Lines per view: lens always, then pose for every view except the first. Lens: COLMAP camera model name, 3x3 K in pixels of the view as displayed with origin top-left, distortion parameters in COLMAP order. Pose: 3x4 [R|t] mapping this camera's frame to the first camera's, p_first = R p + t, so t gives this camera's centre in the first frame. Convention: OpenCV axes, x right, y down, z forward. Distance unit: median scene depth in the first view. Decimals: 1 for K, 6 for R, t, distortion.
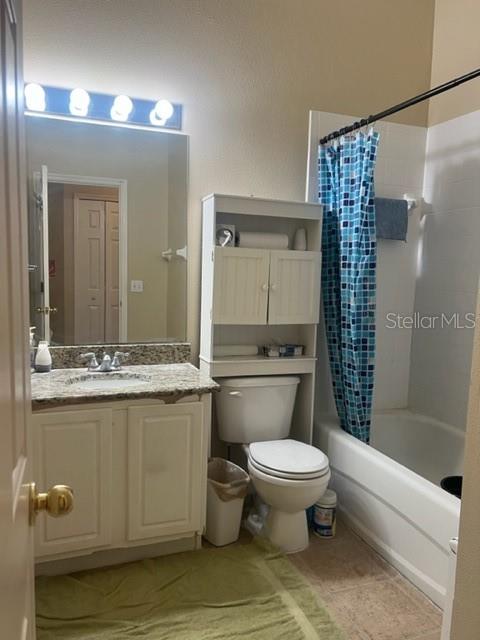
lens RADIAL K [[492.1, 0, 239.0], [0, 492.1, 321.7], [0, 0, 1]] dist [0.042686, -0.045955]
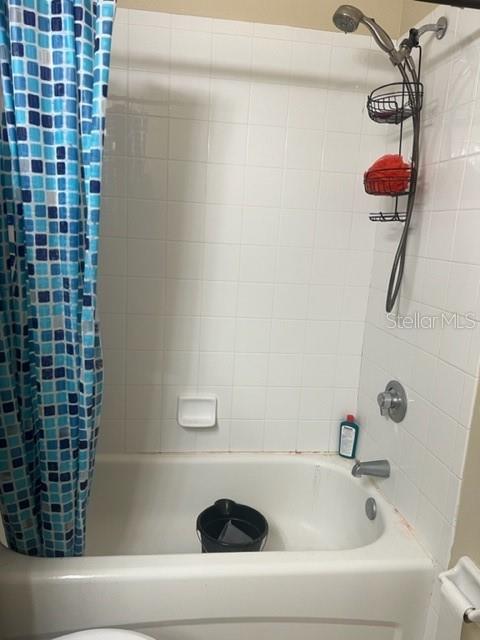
lens RADIAL K [[492.1, 0, 239.7], [0, 492.1, 321.2], [0, 0, 1]] dist [0.042686, -0.045955]
pose [[0.224804, -0.204107, 0.952787, -0.217536], [0.047025, 0.978948, 0.198616, -0.138900], [-0.973269, 0.000155, 0.229670, 0.710748]]
